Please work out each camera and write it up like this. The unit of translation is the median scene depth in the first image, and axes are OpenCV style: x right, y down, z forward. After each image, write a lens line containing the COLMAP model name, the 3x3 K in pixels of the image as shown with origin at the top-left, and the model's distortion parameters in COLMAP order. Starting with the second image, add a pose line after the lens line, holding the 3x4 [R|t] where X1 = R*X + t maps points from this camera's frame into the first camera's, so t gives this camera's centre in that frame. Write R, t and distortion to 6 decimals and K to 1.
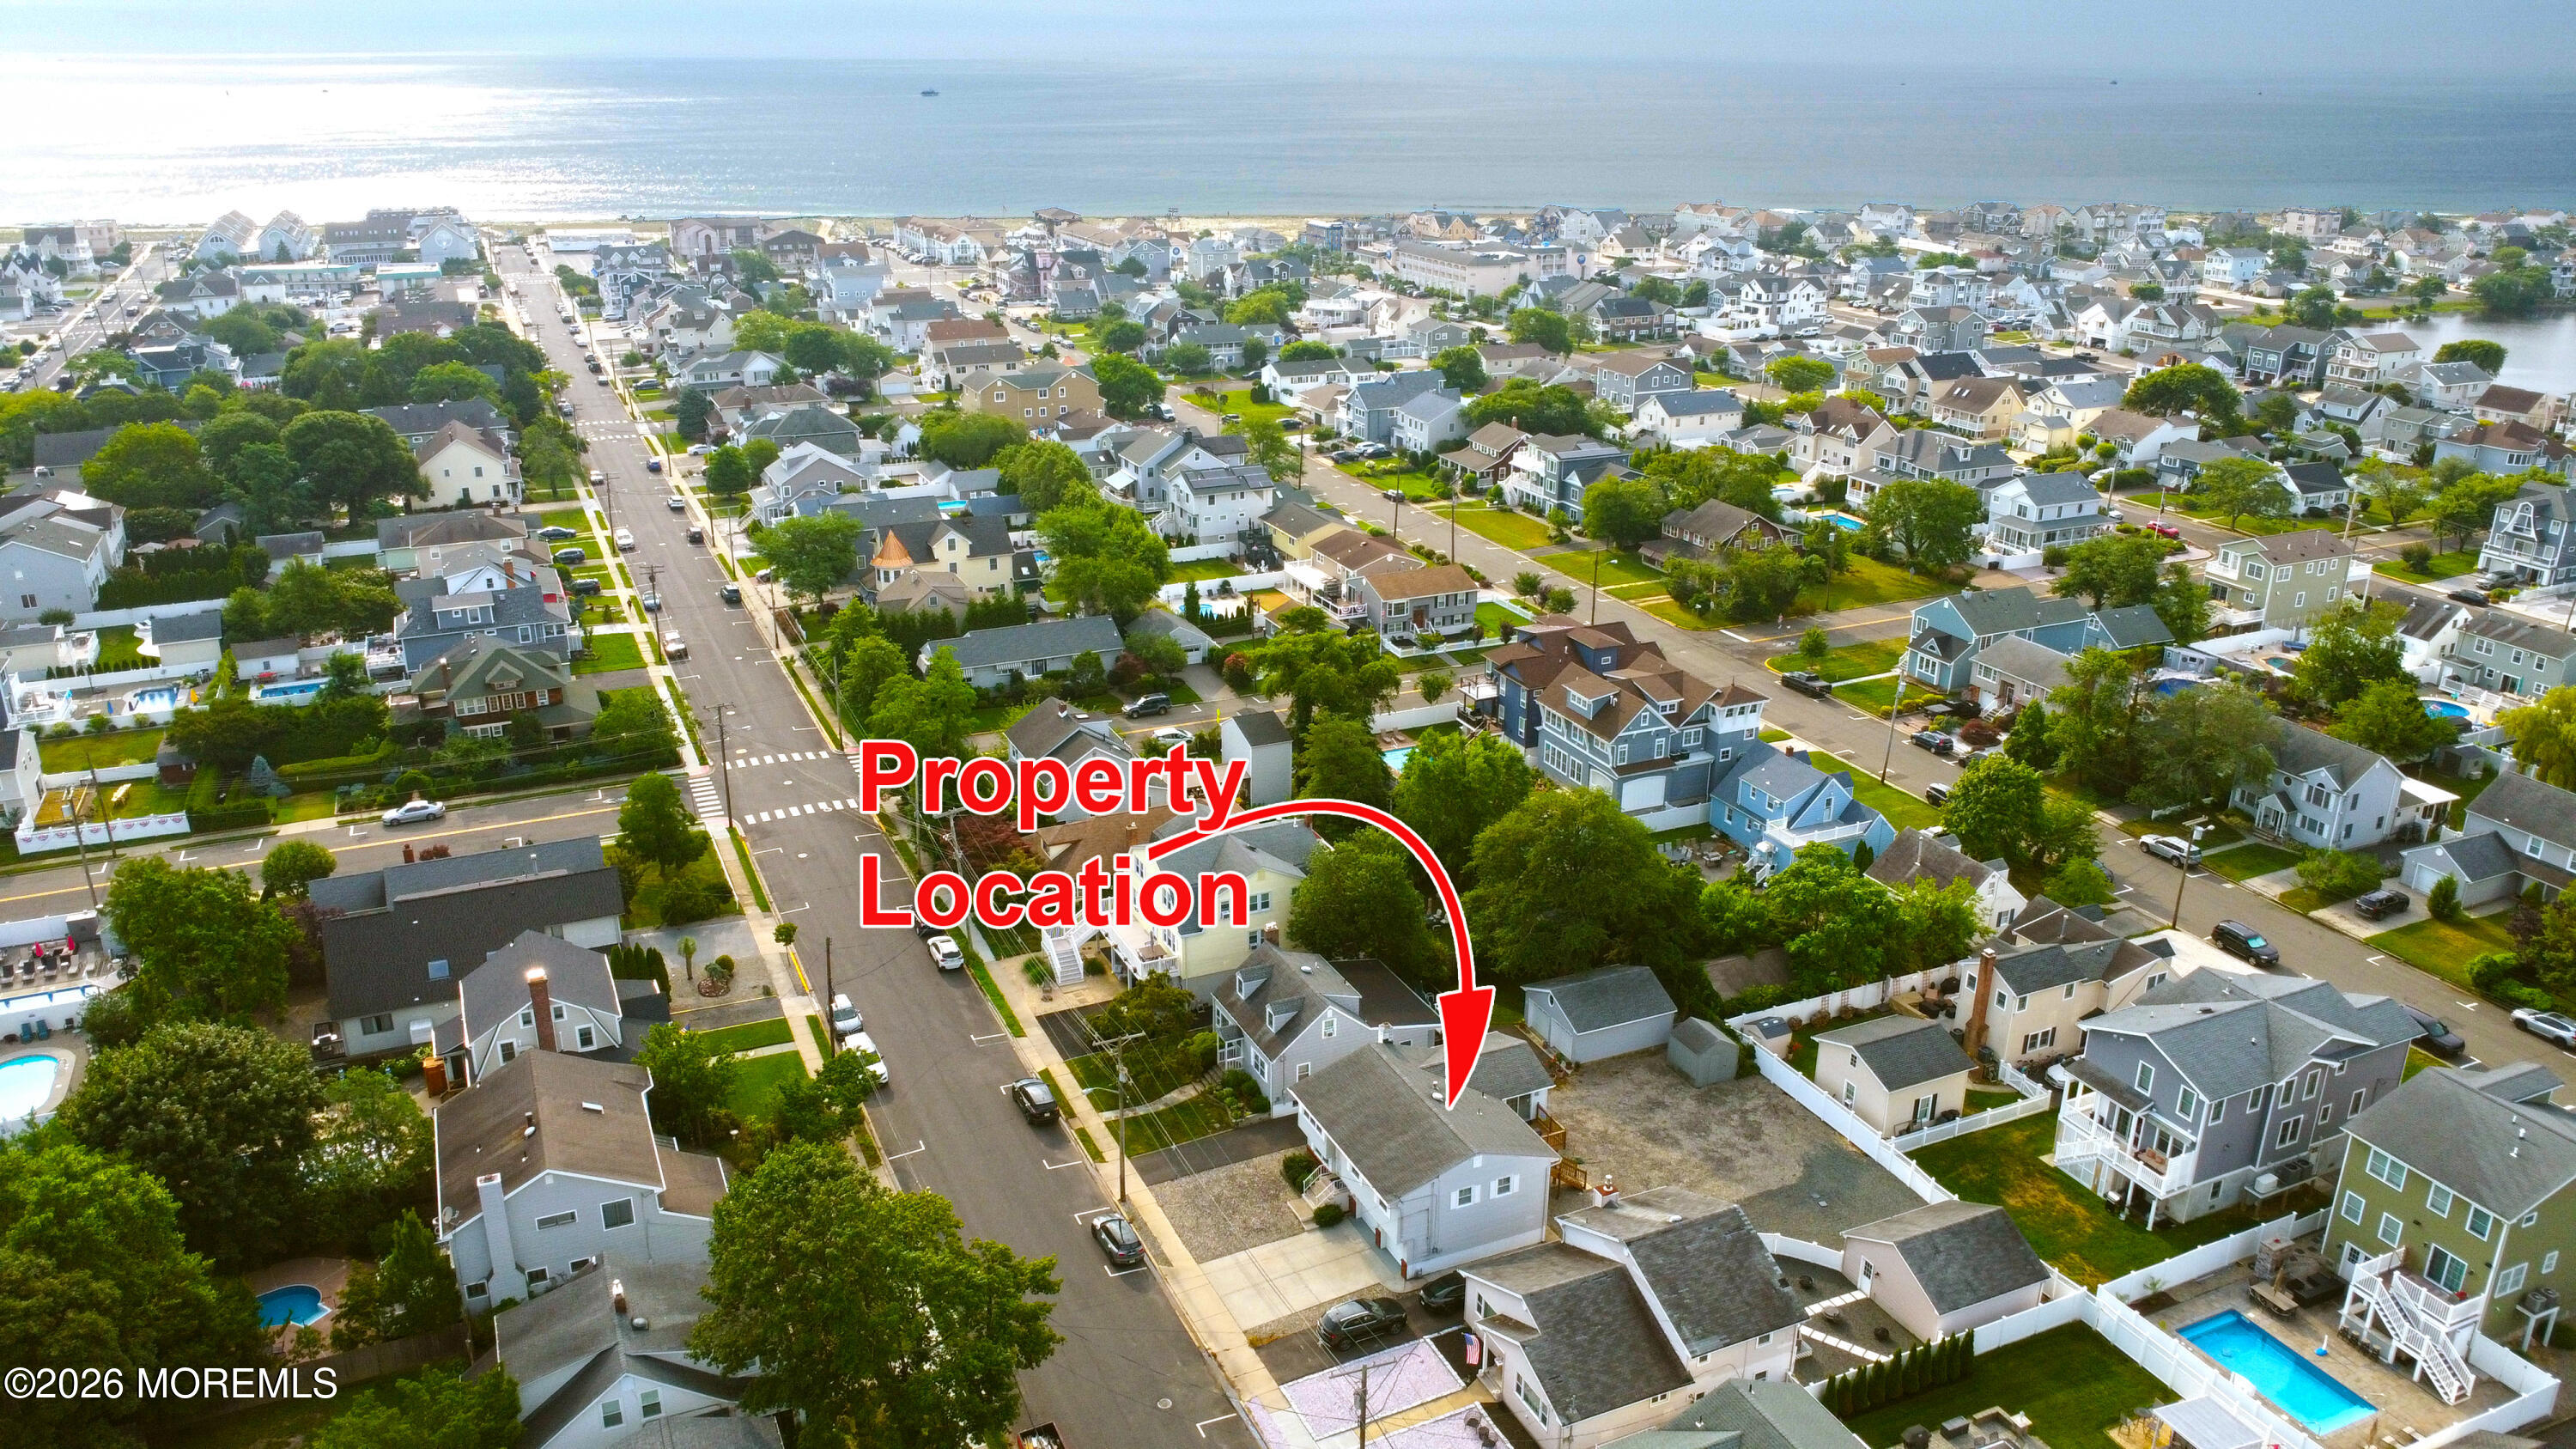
lens RADIAL K [[1848.3, 0, 1289.3], [0, 1848.3, 723.5], [0, 0, 1]] dist [-0.023973, -0.012480]
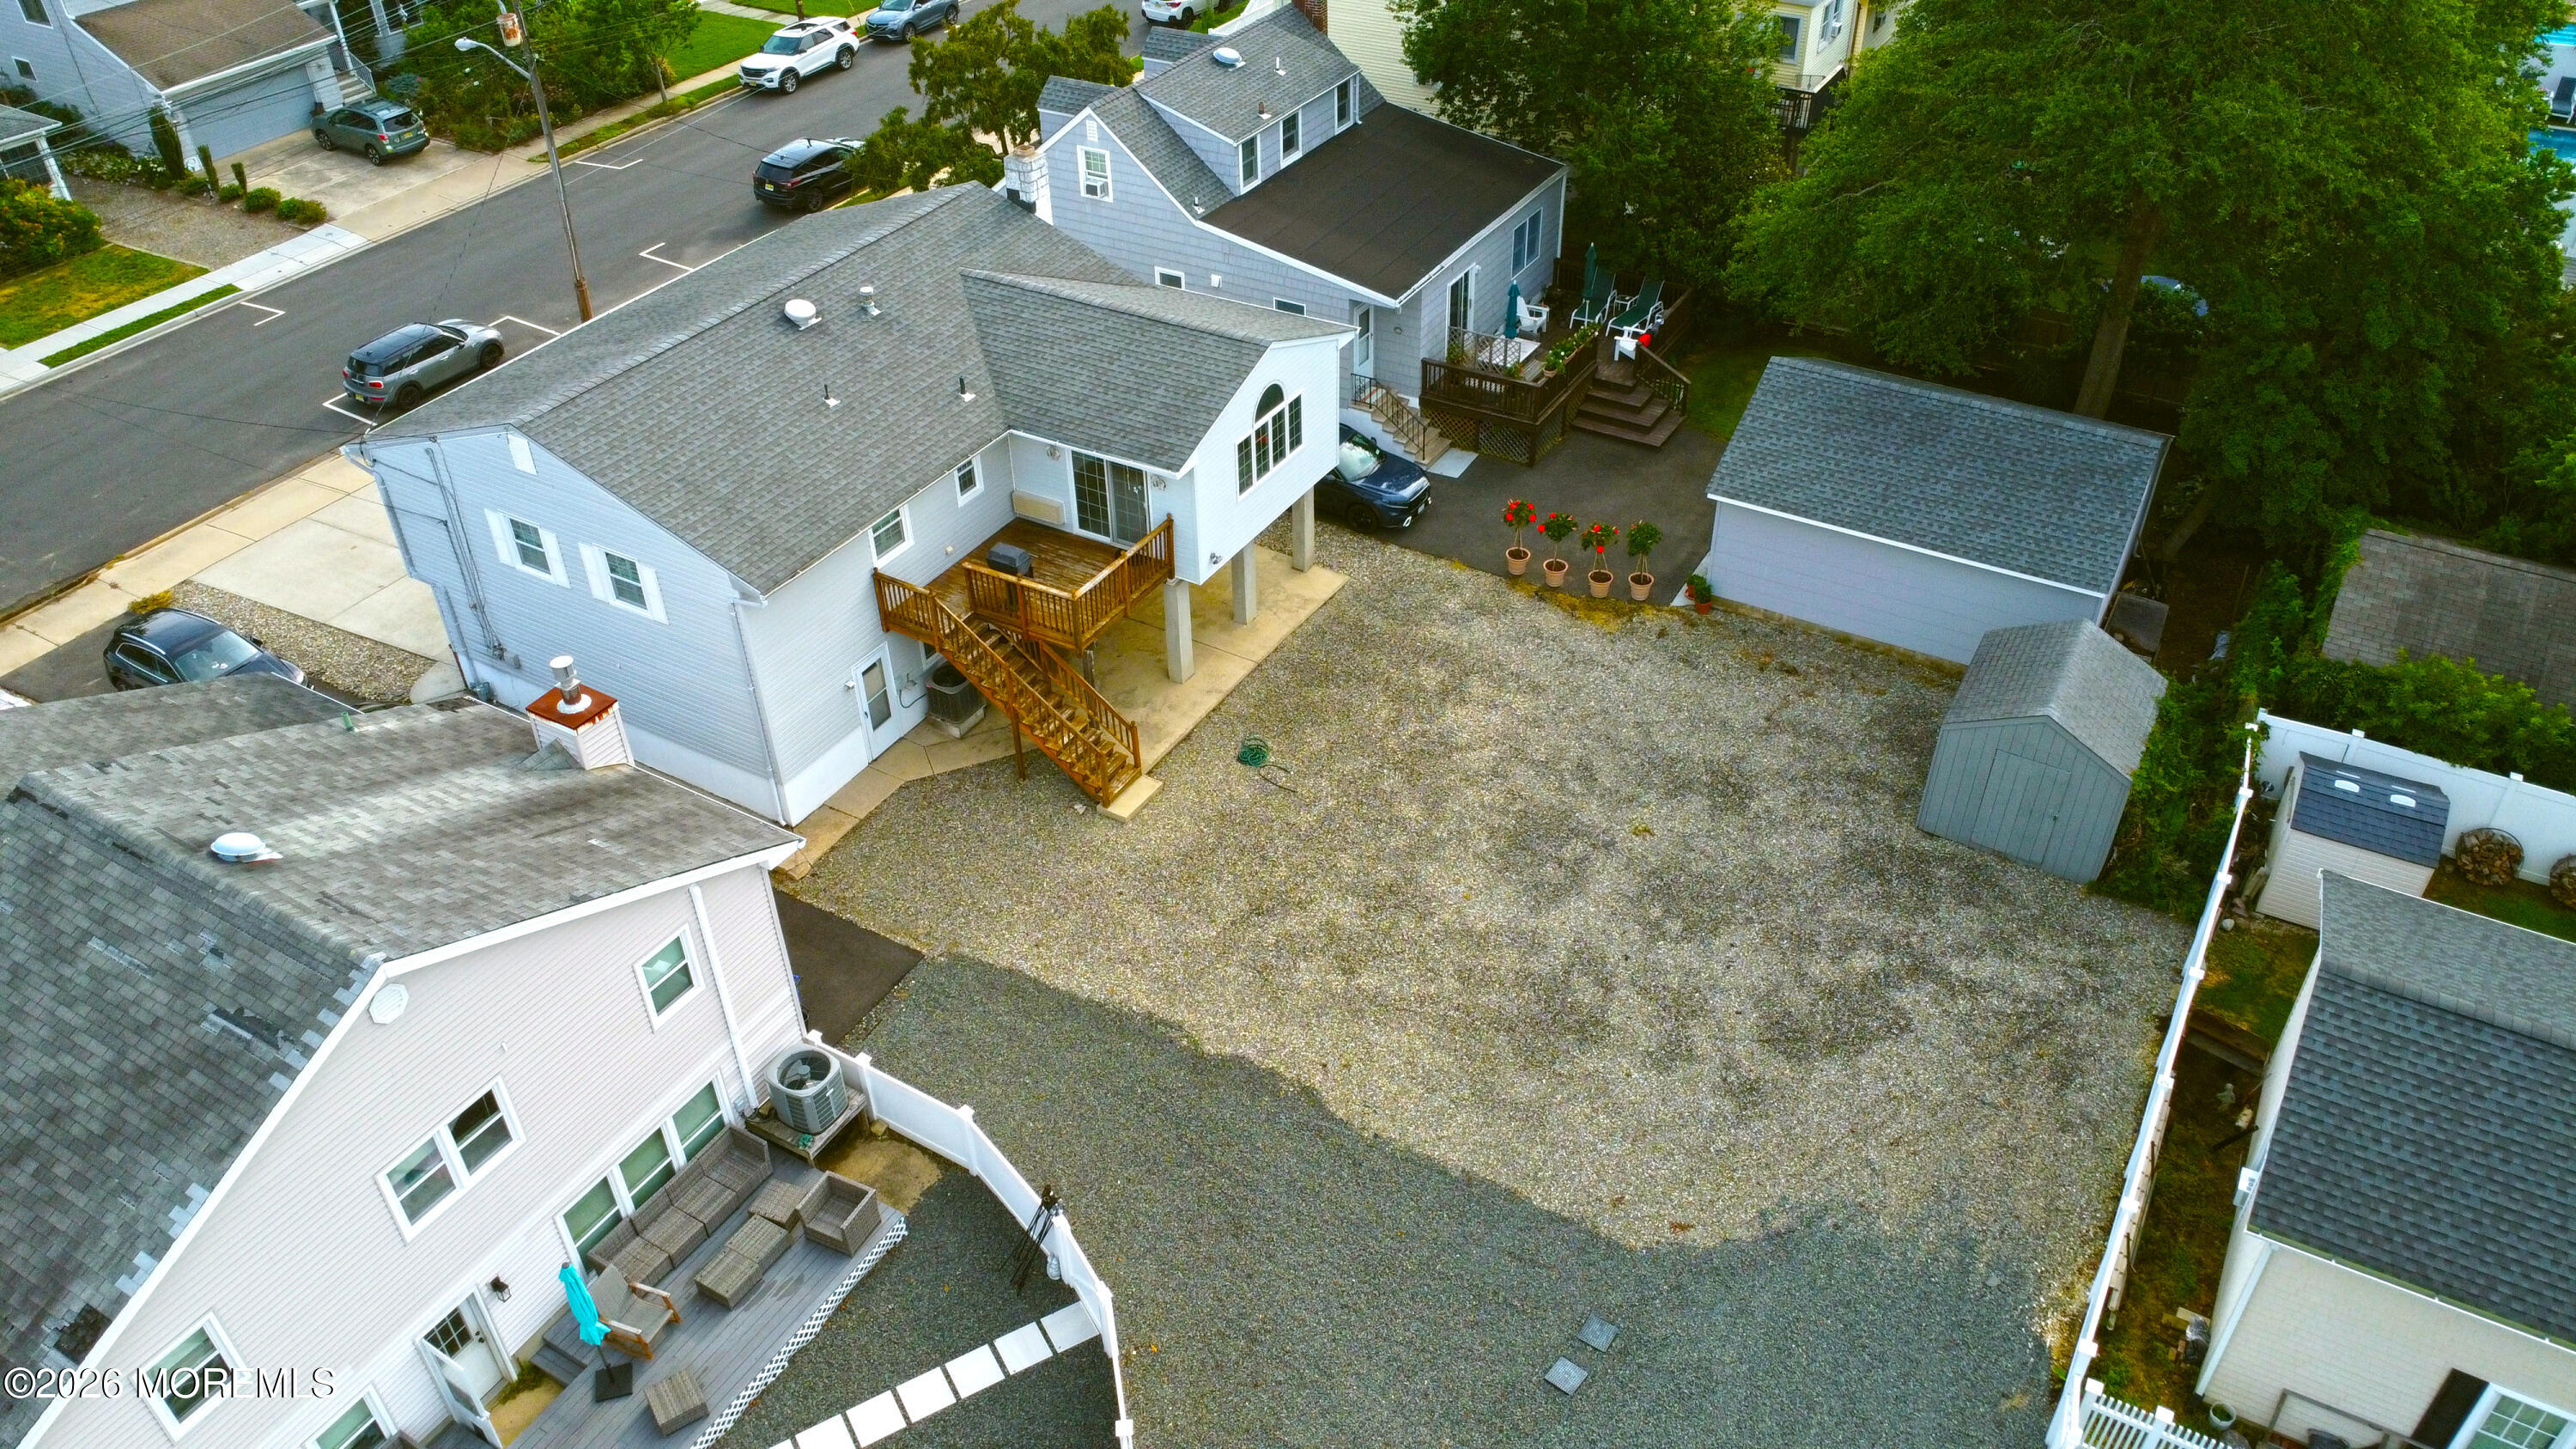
lens RADIAL K [[1848.3, 0, 1288.8], [0, 1848.3, 732.3], [0, 0, 1]] dist [-0.023973, -0.012480]
pose [[0.577988, 0.479443, -0.660352, 0.331616], [-0.264250, 0.875571, 0.404410, 0.092705], [0.772076, -0.059247, 0.632762, 0.721418]]
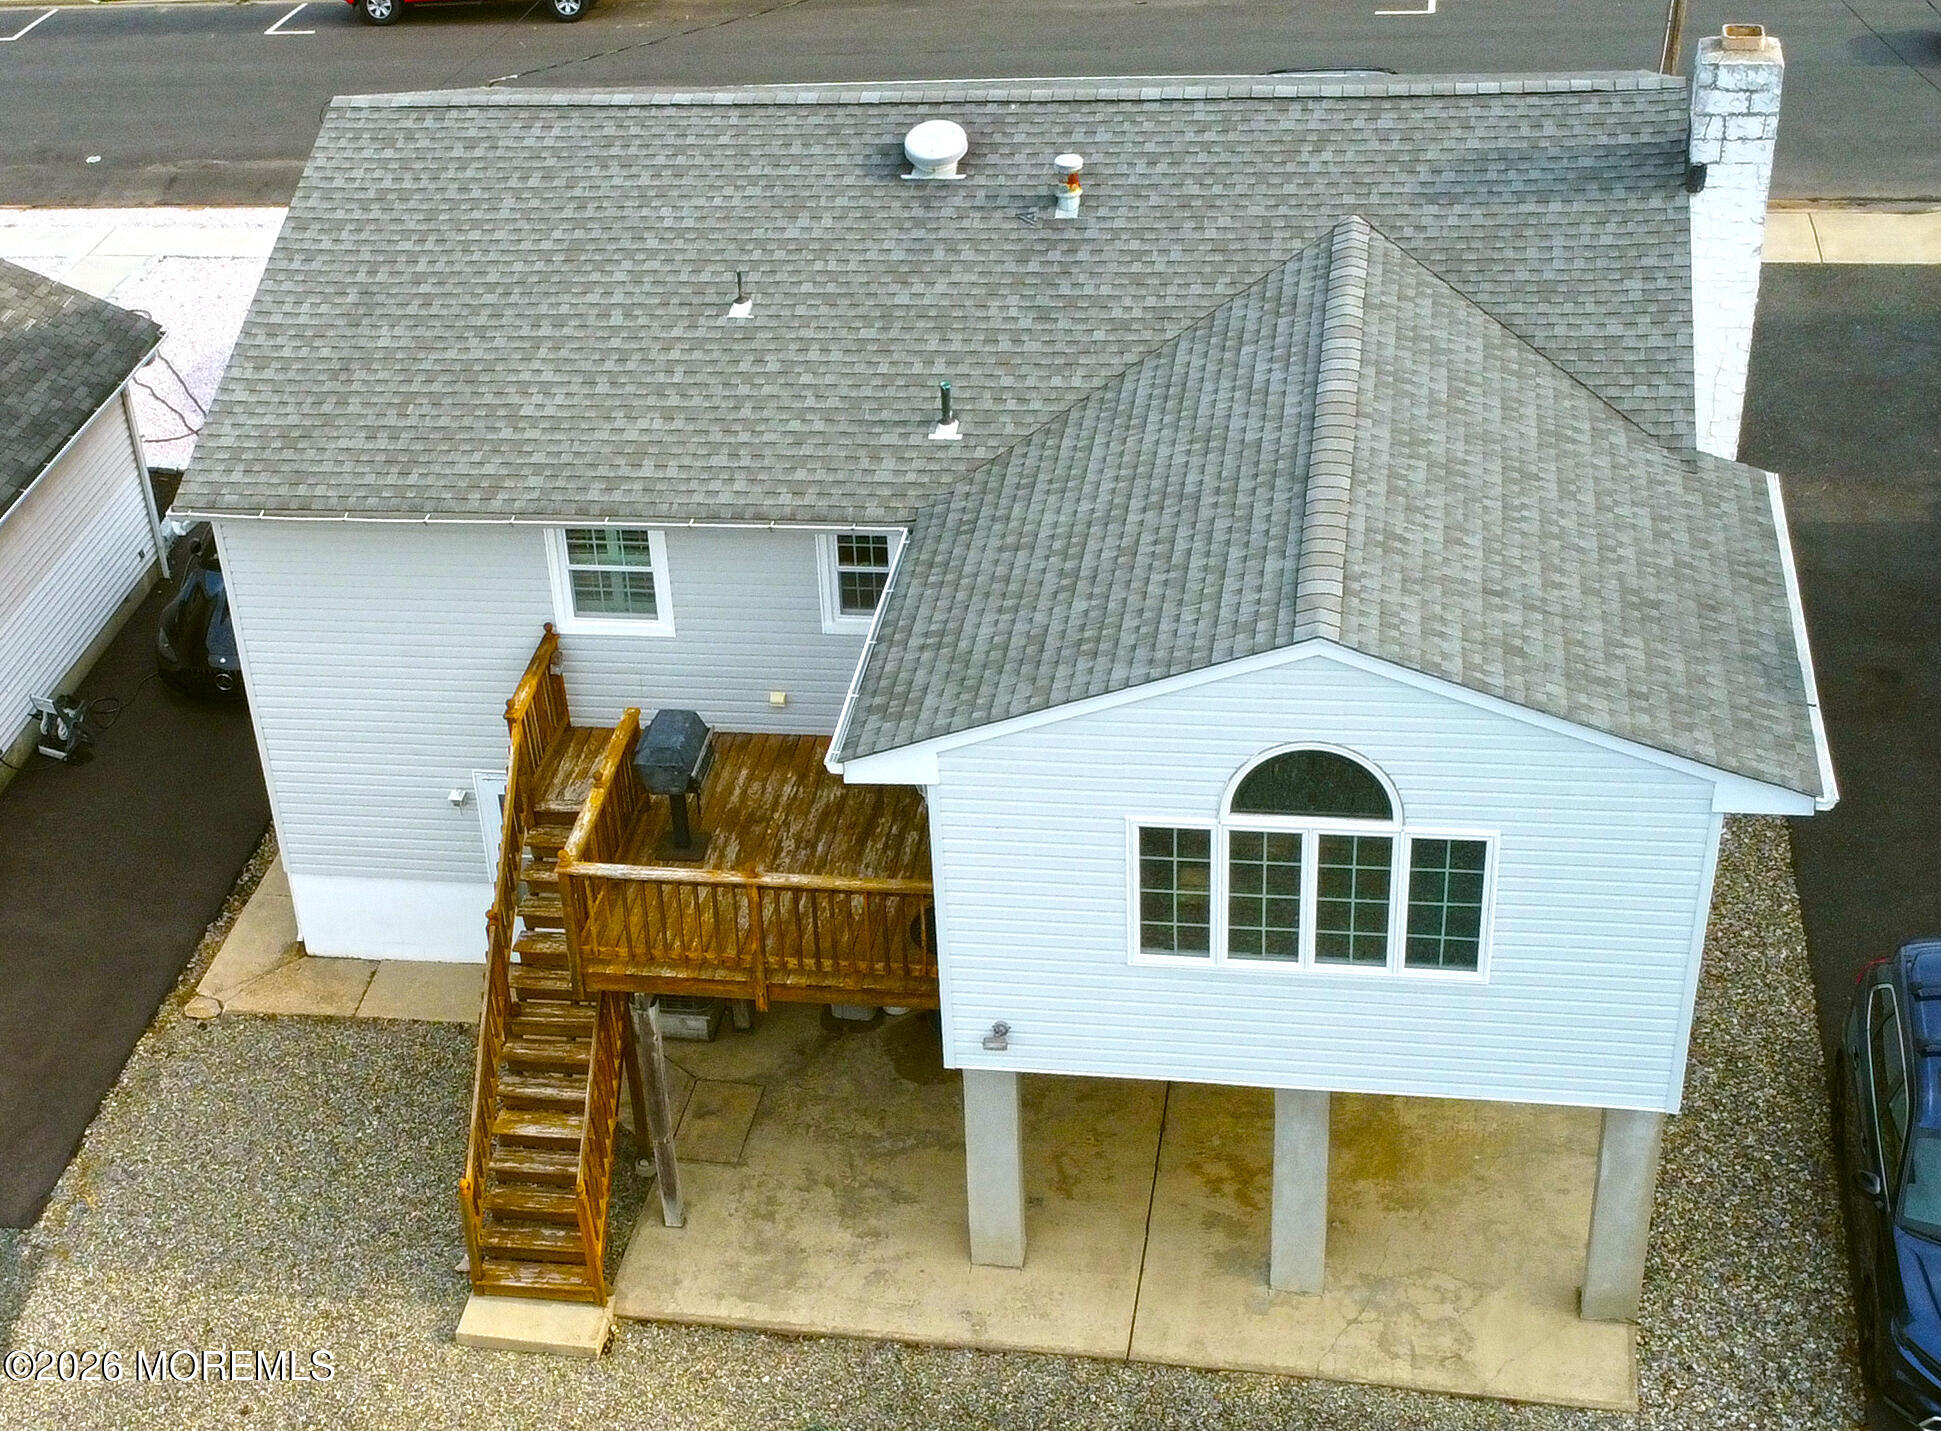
lens RADIAL K [[2874.8, 0, 708.8], [0, 2874.8, 939.1], [0, 0, 1]] dist [-0.023476, 0.000000]
pose [[-0.599655, 0.500496, -0.624434, 0.241271], [-0.192202, 0.667377, 0.719490, 0.059996], [0.776835, 0.551463, -0.304000, 0.931928]]
